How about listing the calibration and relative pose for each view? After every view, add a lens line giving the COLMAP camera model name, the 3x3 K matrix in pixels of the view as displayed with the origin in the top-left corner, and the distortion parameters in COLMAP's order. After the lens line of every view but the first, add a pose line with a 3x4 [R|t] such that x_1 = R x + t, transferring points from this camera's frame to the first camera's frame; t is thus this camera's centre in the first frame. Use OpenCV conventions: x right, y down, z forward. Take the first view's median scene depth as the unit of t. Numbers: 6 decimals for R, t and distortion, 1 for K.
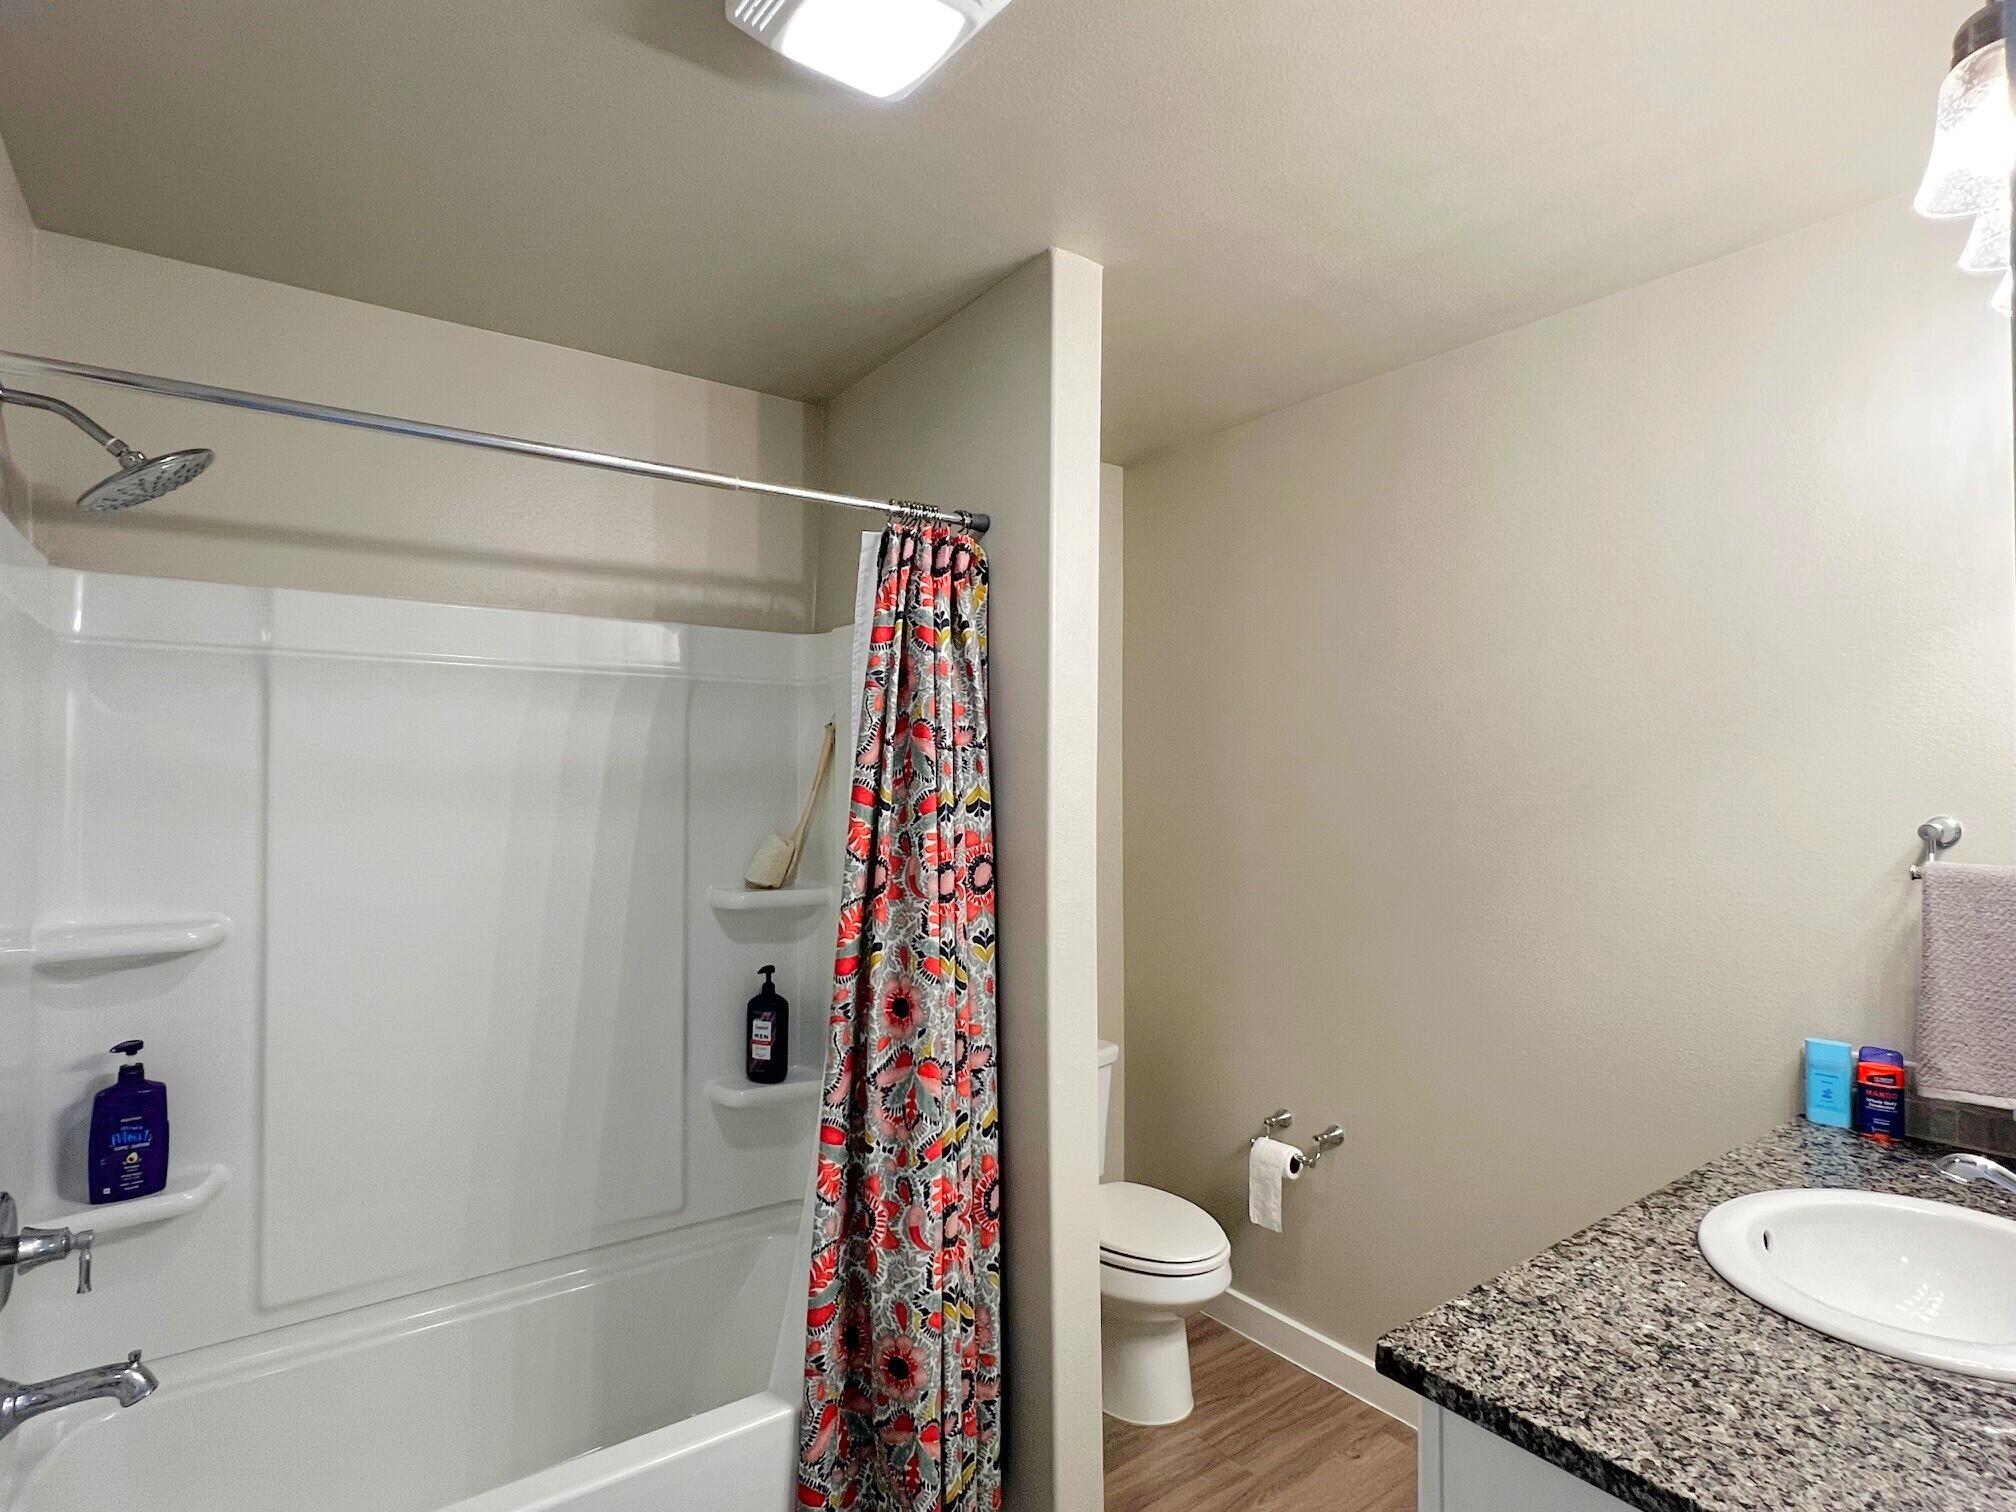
lens RADIAL K [[1044.1, 0, 1000.6], [0, 1044.1, 763.2], [0, 0, 1]] dist [-0.000446, 0.000941]
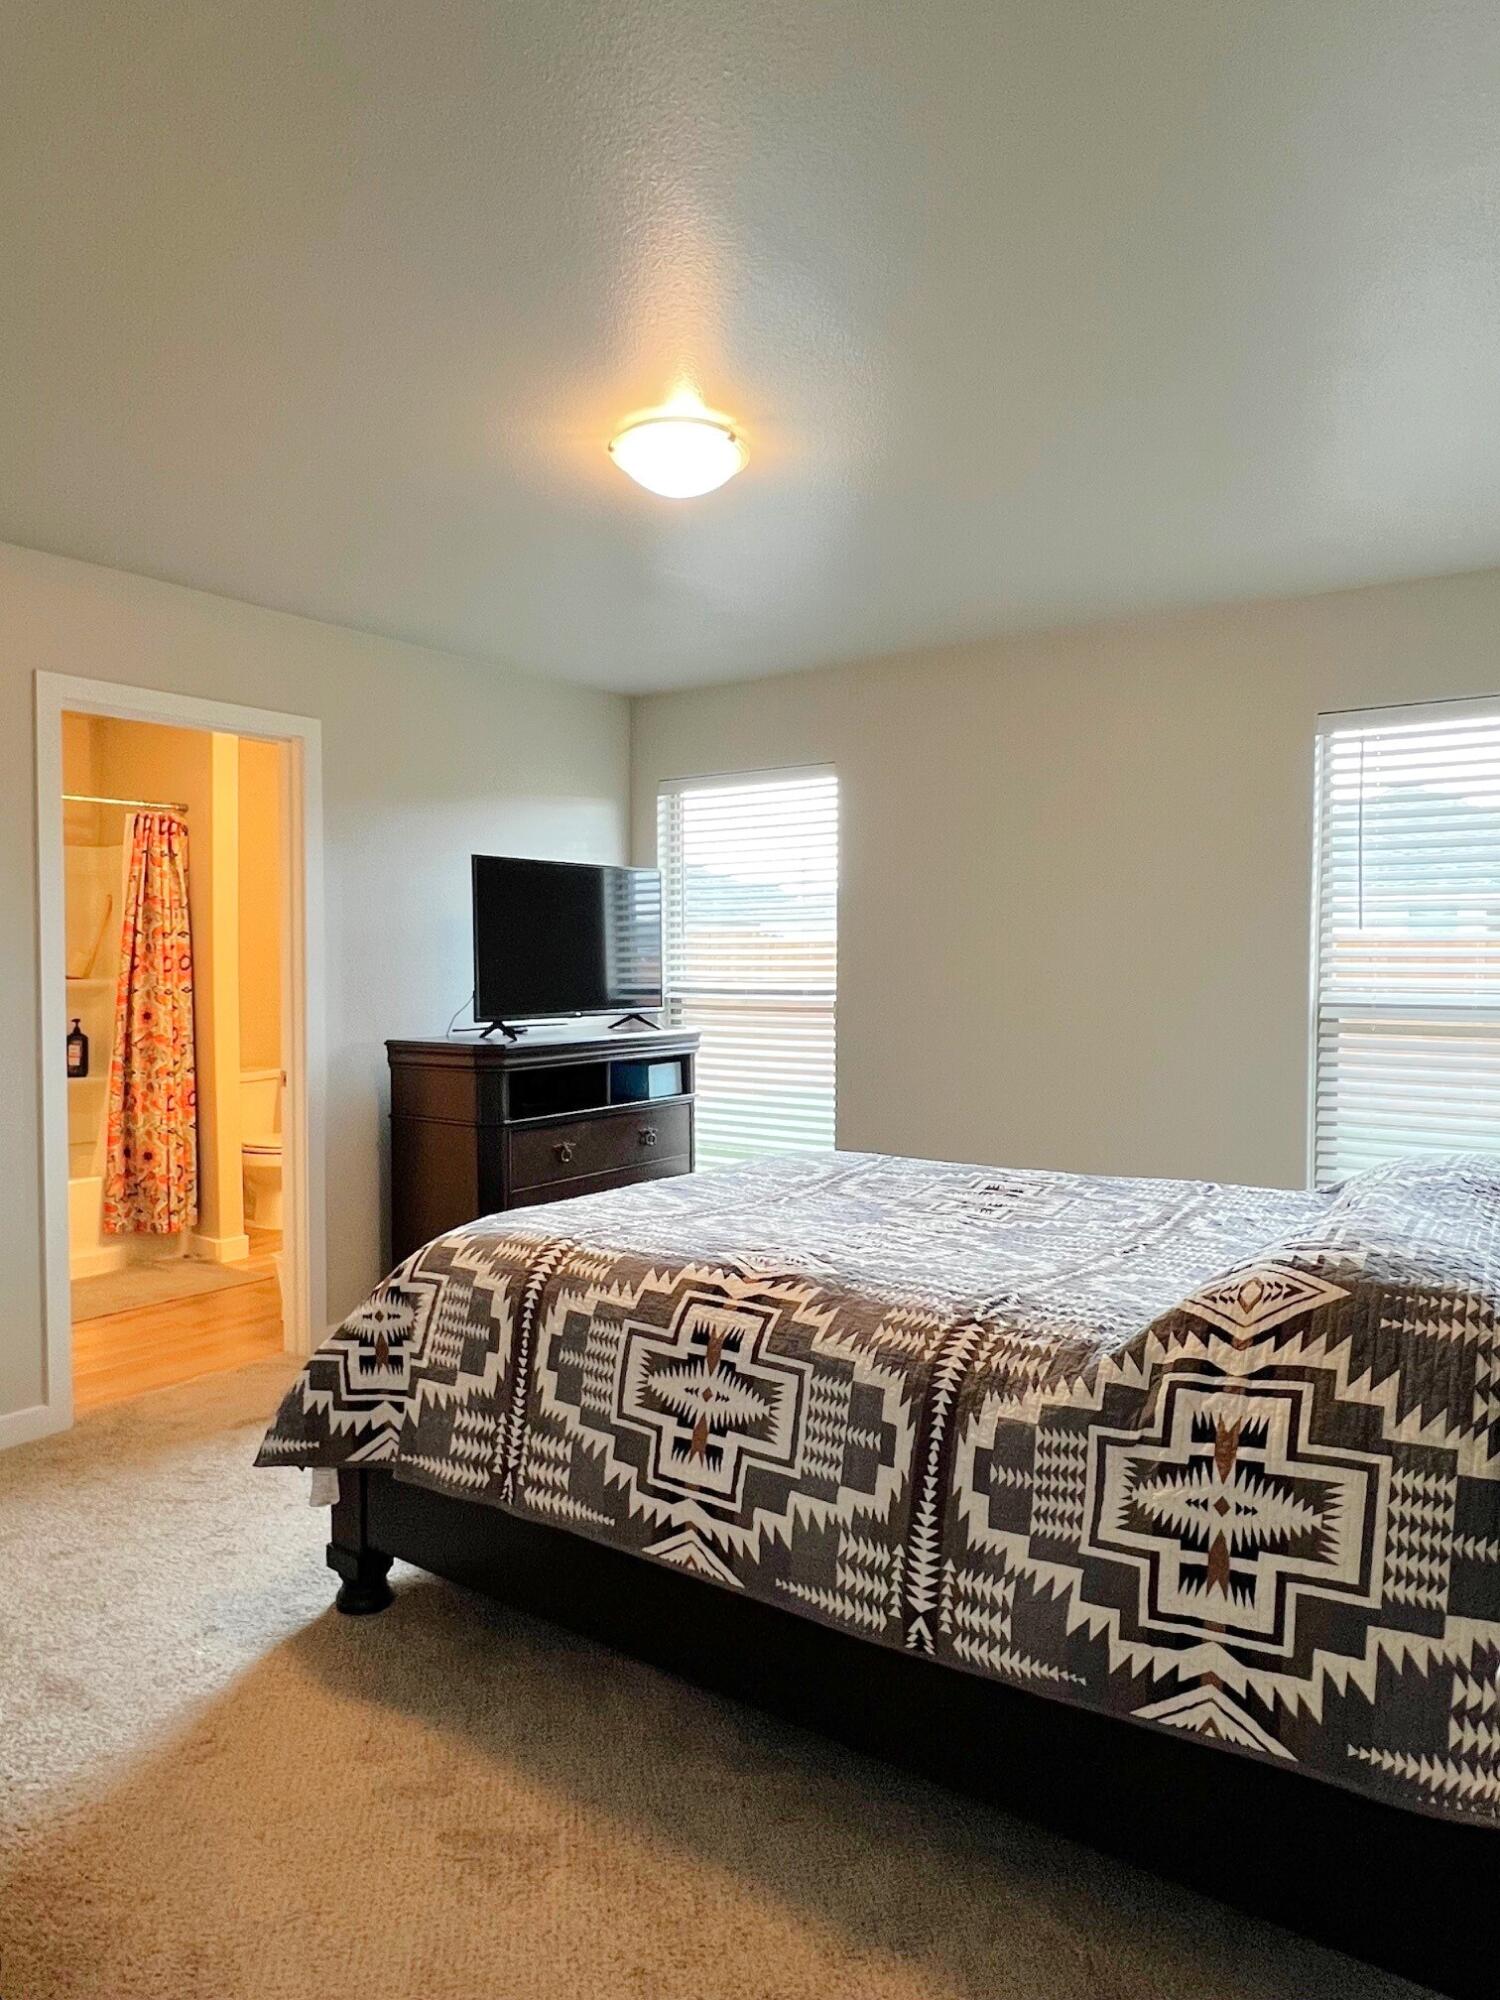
lens RADIAL K [[1267.9, 0, 740.4], [0, 1267.9, 992.6], [0, 0, 1]] dist [-0.002241, -0.004030]
pose [[0.949857, -0.009823, 0.312531, 0.284557], [-0.006921, 0.998601, 0.052421, 0.016995], [-0.312608, -0.051956, 0.948460, -2.147532]]
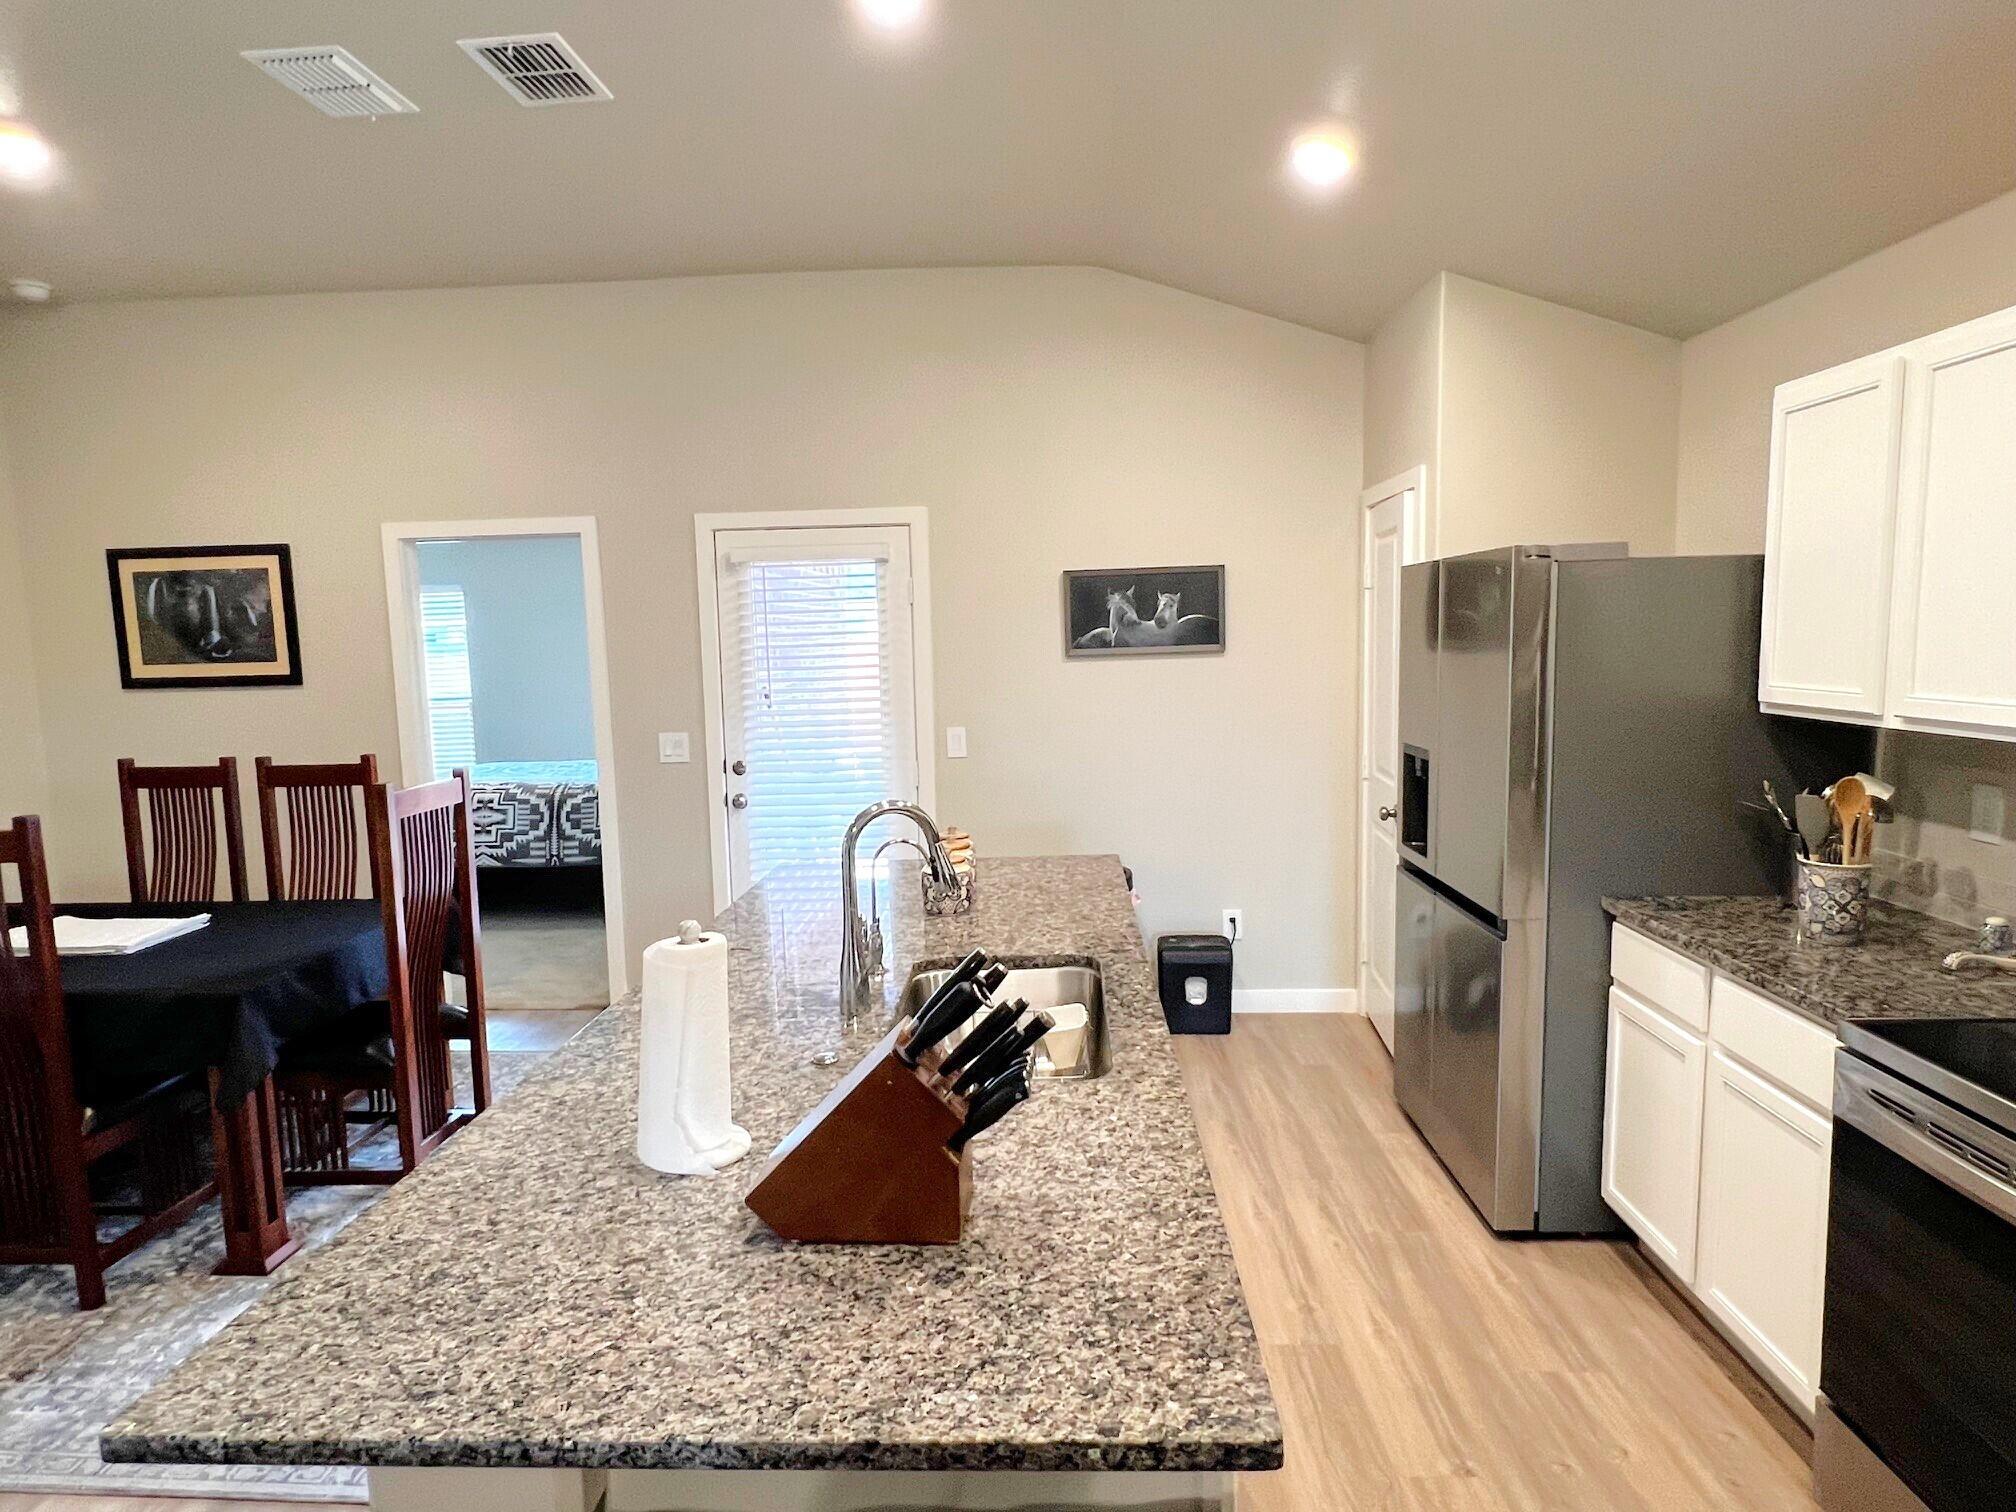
lens RADIAL K [[1172.0, 0, 998.5], [0, 1172.0, 774.7], [0, 0, 1]] dist [-0.001079, -0.001330]
pose [[0.624318, -0.107191, 0.773781, -1.114797], [0.005771, 0.991147, 0.132645, -0.159653], [-0.781149, -0.078347, 0.619410, -4.441035]]
